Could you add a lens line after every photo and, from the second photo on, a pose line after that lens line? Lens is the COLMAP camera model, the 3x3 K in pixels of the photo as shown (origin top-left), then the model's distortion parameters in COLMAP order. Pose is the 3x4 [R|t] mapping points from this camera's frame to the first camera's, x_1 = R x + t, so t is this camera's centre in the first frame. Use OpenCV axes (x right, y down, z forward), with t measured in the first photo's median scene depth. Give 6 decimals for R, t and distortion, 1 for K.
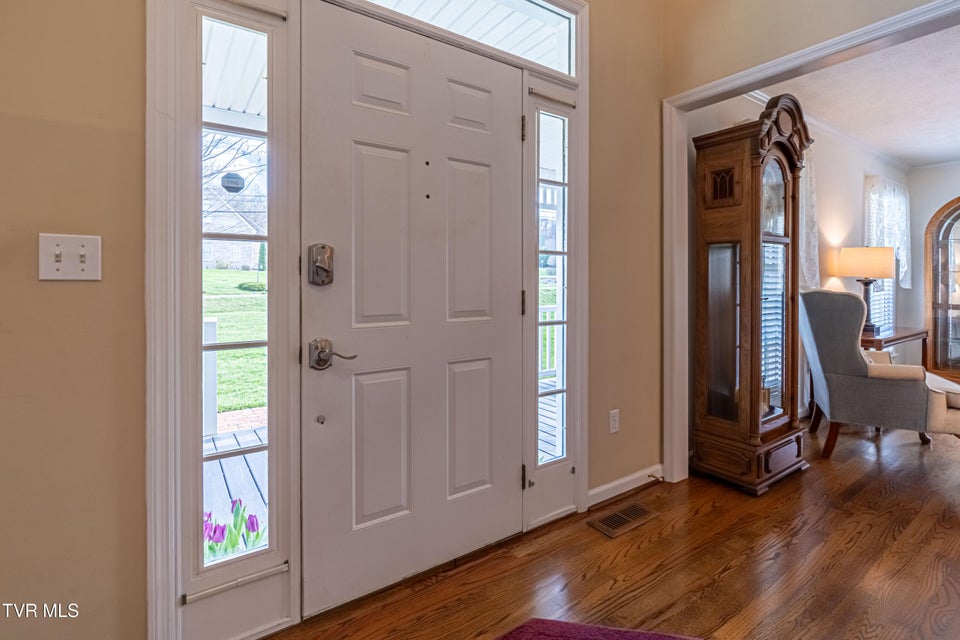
lens RADIAL K [[448.7, 0, 481.1], [0, 448.7, 278.1], [0, 0, 1]] dist [-0.002357, -0.000301]
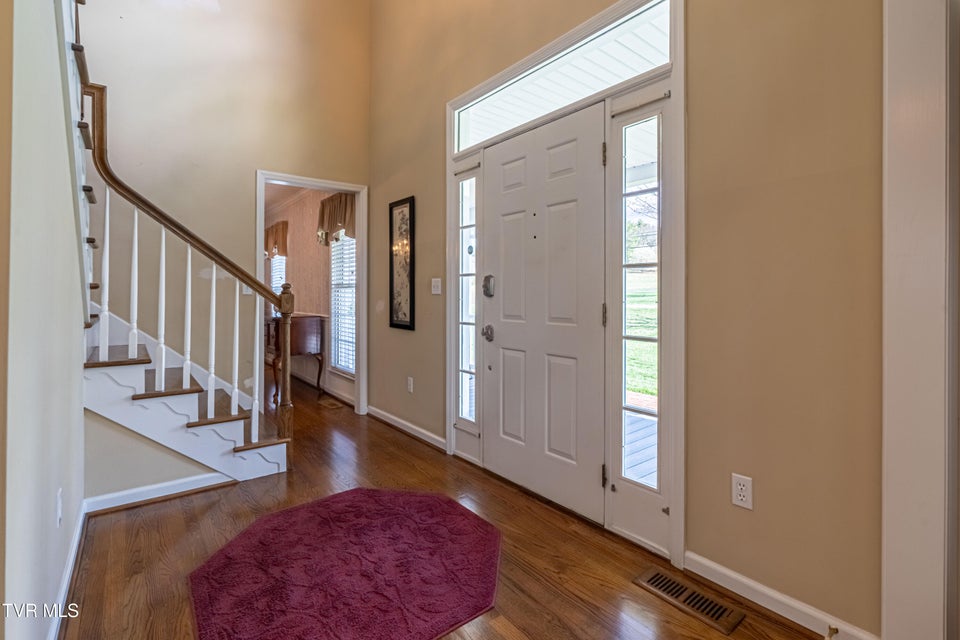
lens RADIAL K [[455.3, 0, 471.6], [0, 455.3, 289.8], [0, 0, 1]] dist [0.000298, -0.000148]
pose [[0.048125, -0.012944, -0.998757, 1.177996], [0.002197, 0.999915, -0.012854, 0.007896], [0.998839, -0.001576, 0.048149, 0.627128]]
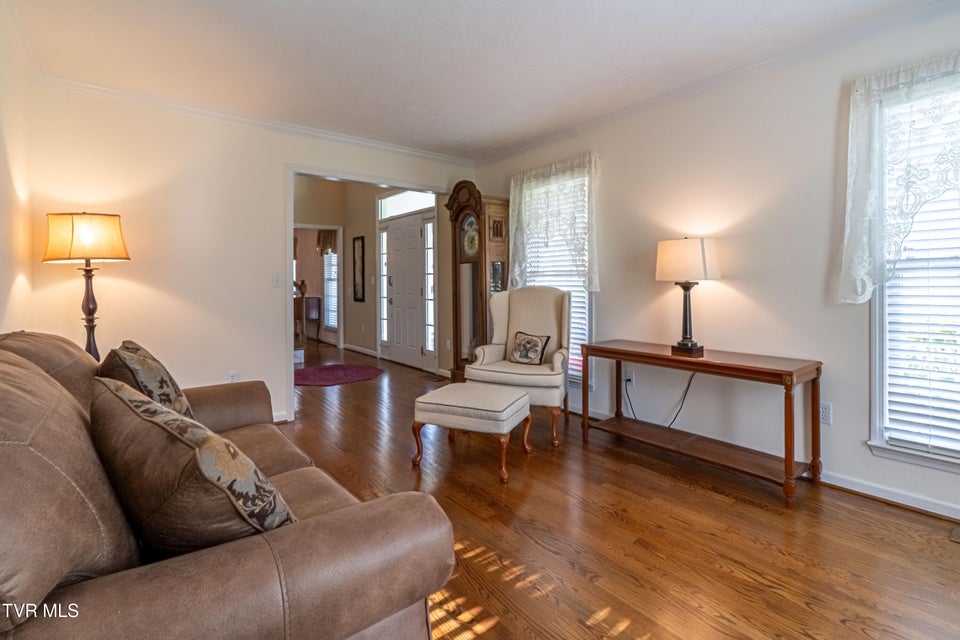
lens RADIAL K [[455.3, 0, 471.6], [0, 455.3, 289.8], [0, 0, 1]] dist [0.000298, -0.000148]
pose [[0.050281, 0.008849, -0.998696, 3.113912], [0.002681, 0.999956, 0.008995, 0.015824], [0.998732, -0.003129, 0.050255, 1.178338]]
